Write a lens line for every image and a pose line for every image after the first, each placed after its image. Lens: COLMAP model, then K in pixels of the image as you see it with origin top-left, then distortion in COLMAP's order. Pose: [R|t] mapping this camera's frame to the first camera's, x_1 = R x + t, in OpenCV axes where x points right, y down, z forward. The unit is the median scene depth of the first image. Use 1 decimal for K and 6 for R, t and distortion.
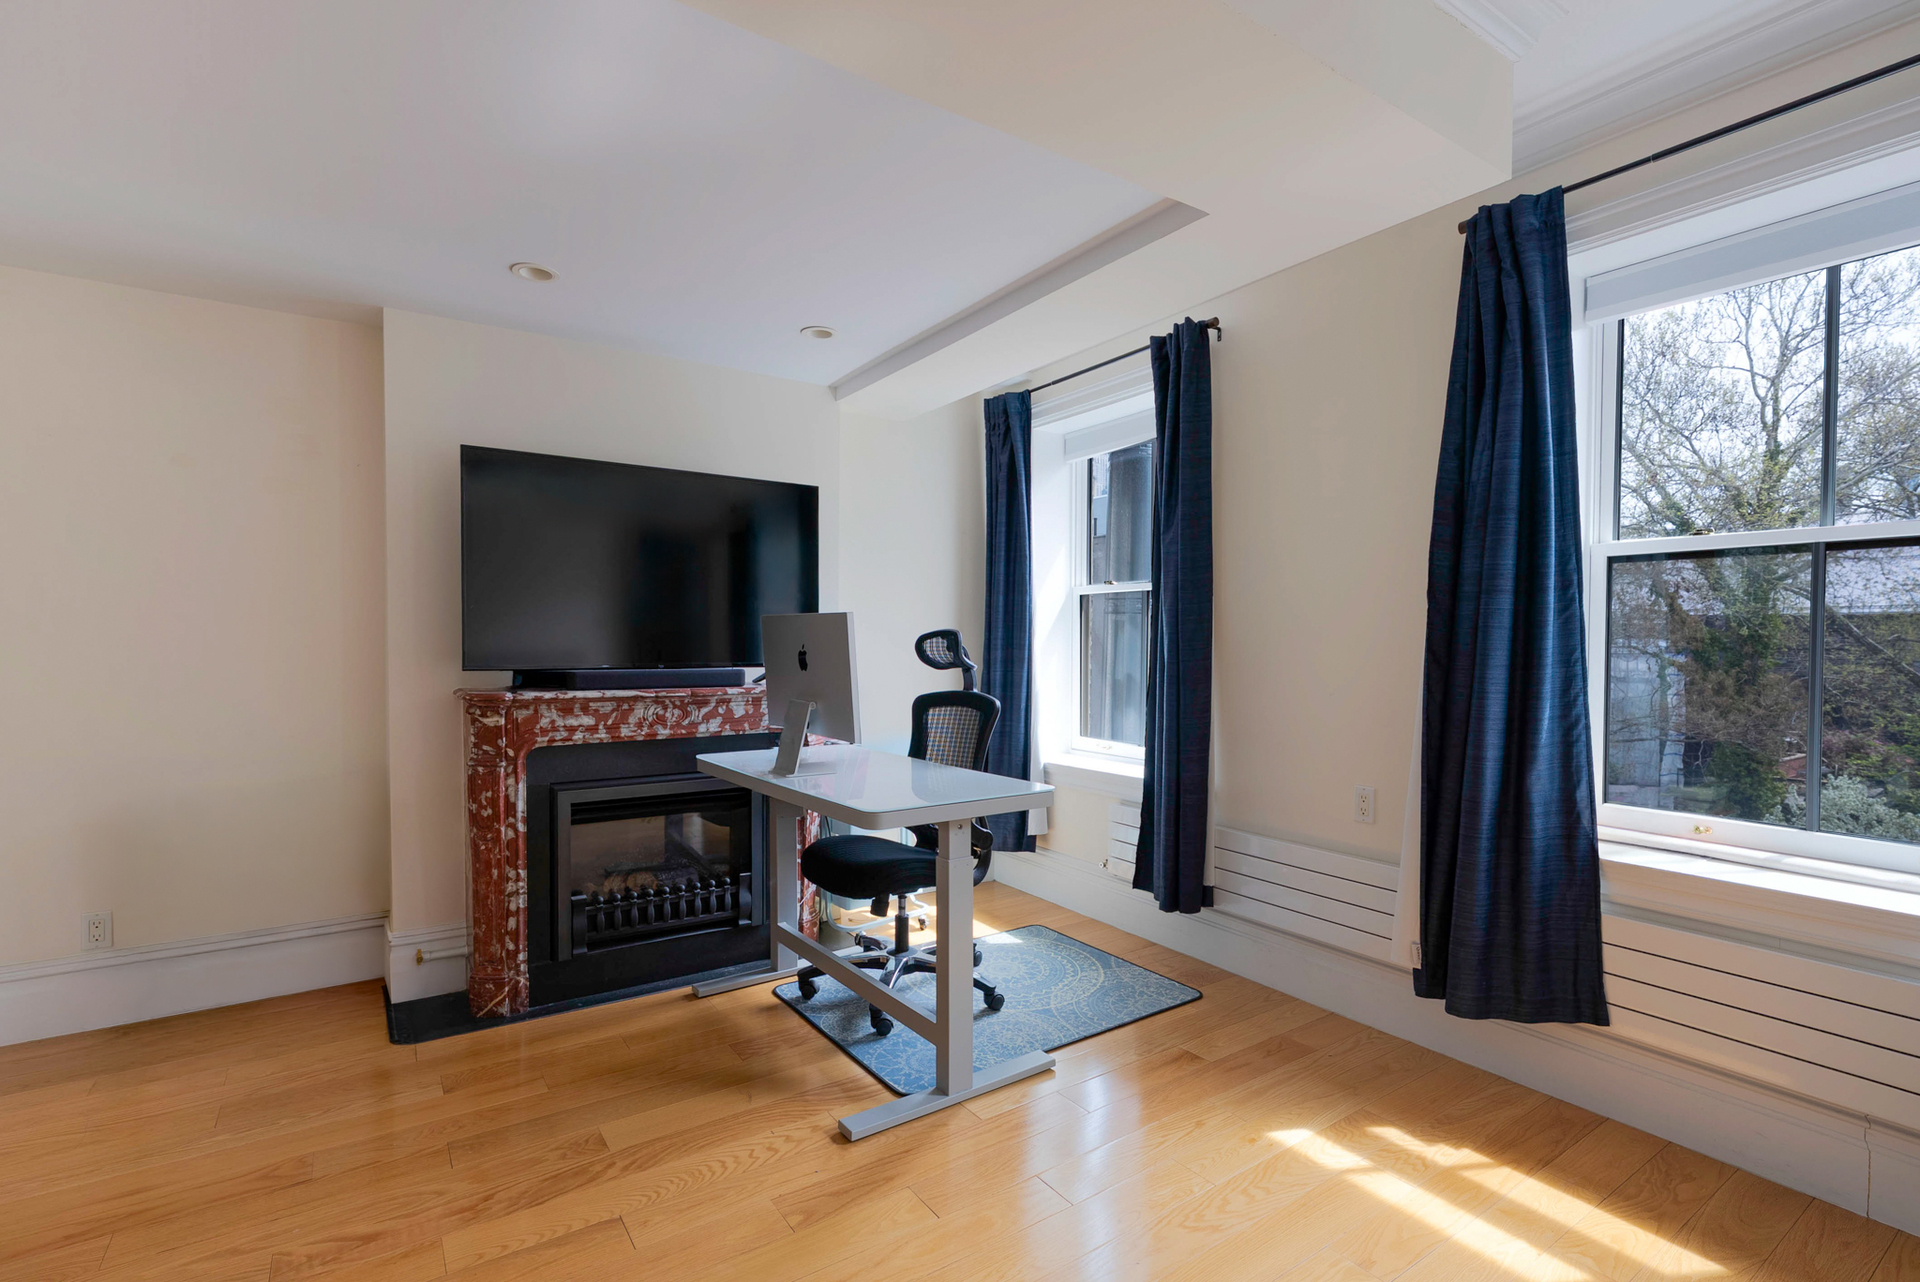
lens RADIAL K [[873.7, 0, 962.8], [0, 873.7, 650.9], [0, 0, 1]] dist [0.001004, 0.000143]
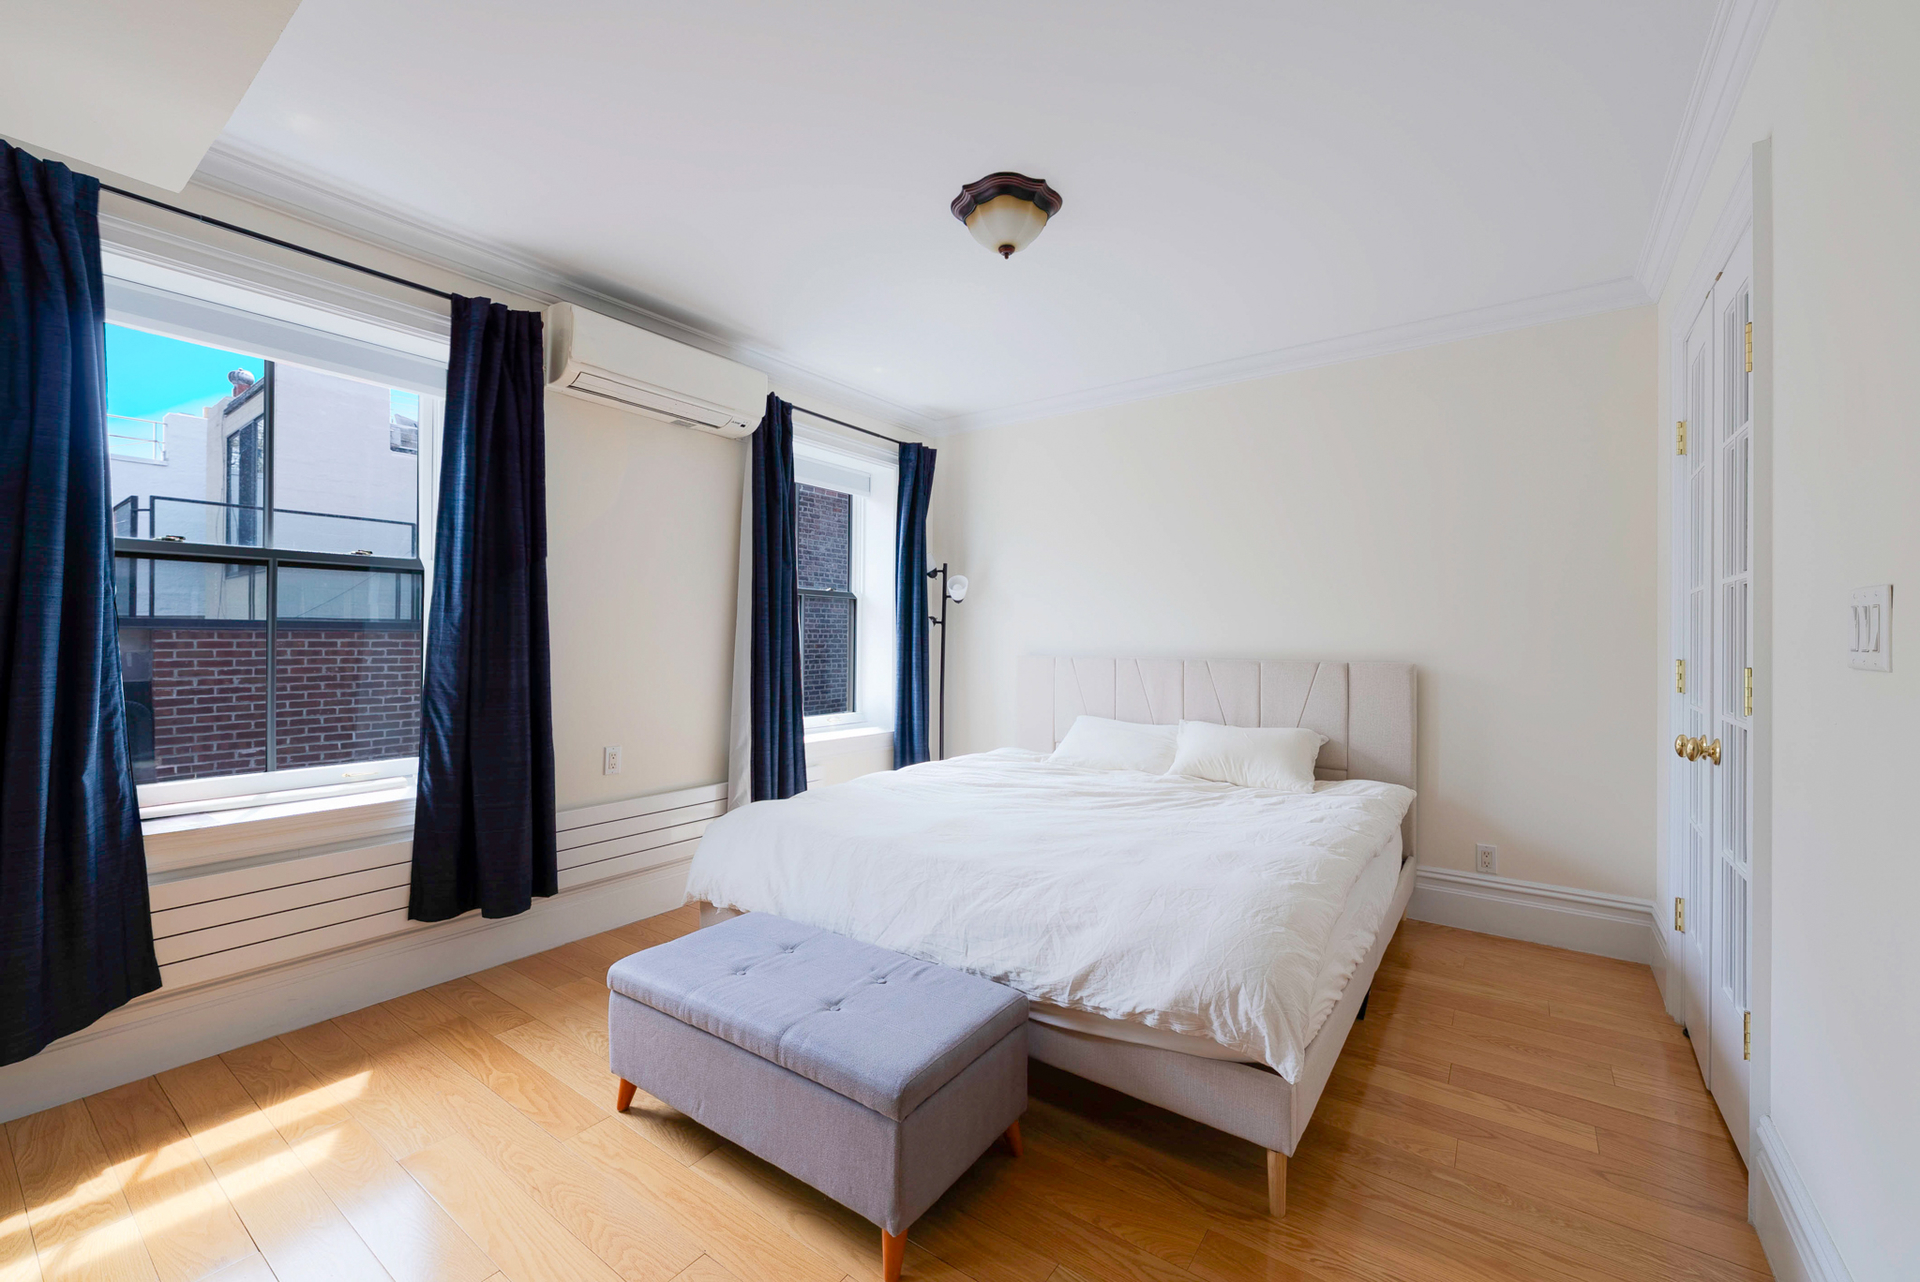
lens RADIAL K [[759.2, 0, 959.9], [0, 759.2, 633.0], [0, 0, 1]] dist [0.006965, 0.000236]
pose [[-0.320389, -0.016867, 0.947136, -0.475877], [-0.020142, 0.999737, 0.010990, -0.041345], [-0.947072, -0.015556, -0.320644, 0.368962]]
